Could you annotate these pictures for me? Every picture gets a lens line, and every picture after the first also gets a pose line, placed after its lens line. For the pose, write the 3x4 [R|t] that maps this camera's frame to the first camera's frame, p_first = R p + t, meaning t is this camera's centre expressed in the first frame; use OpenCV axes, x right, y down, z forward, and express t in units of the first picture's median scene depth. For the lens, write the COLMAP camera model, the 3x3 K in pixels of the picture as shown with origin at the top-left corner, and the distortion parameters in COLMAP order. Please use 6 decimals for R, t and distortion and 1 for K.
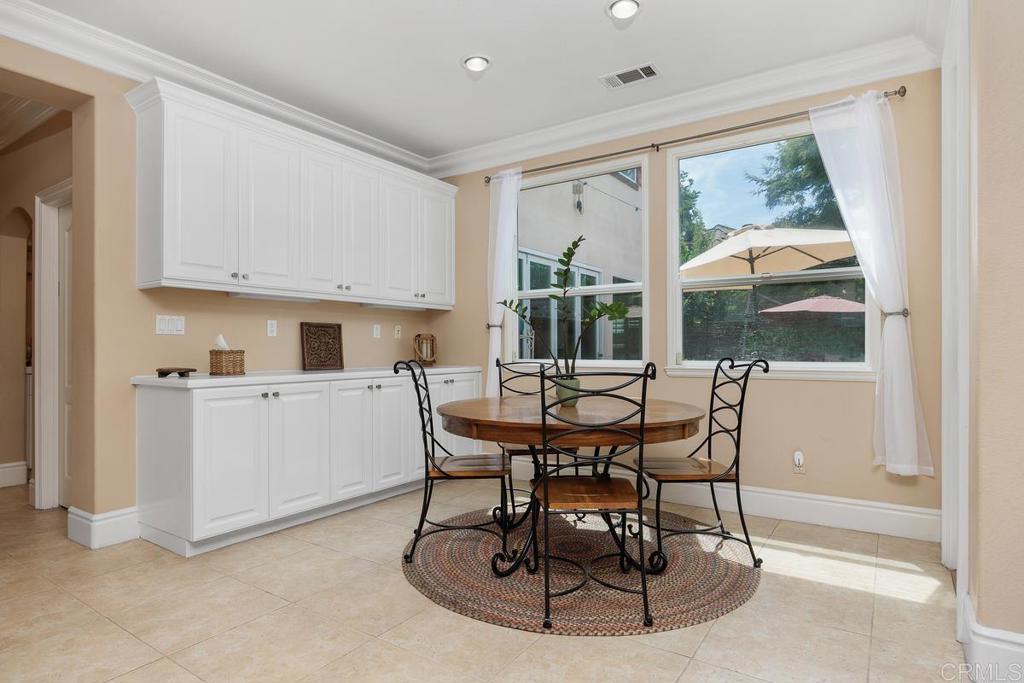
lens RADIAL K [[572.8, 0, 515.3], [0, 572.8, 344.0], [0, 0, 1]] dist [0.002662, -0.000933]
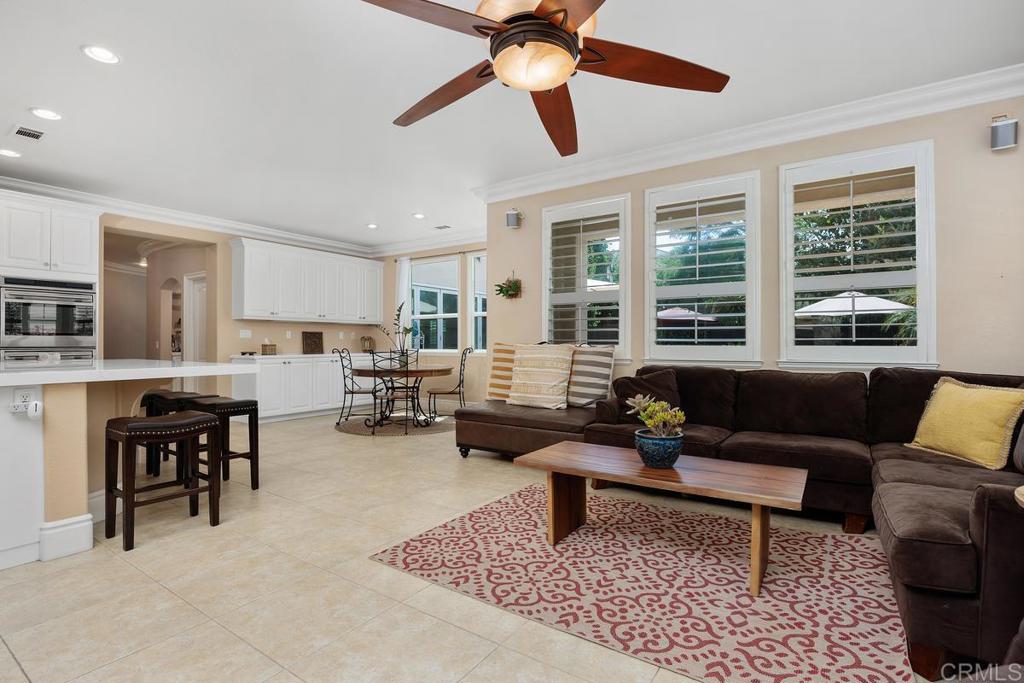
lens RADIAL K [[492.7, 0, 503.3], [0, 492.7, 341.4], [0, 0, 1]] dist [0.002102, 0.000688]
pose [[0.999936, 0.003389, -0.010837, 0.487798], [-0.003341, 0.999984, 0.004455, -0.014182], [0.010851, -0.004419, 0.999931, -1.025358]]
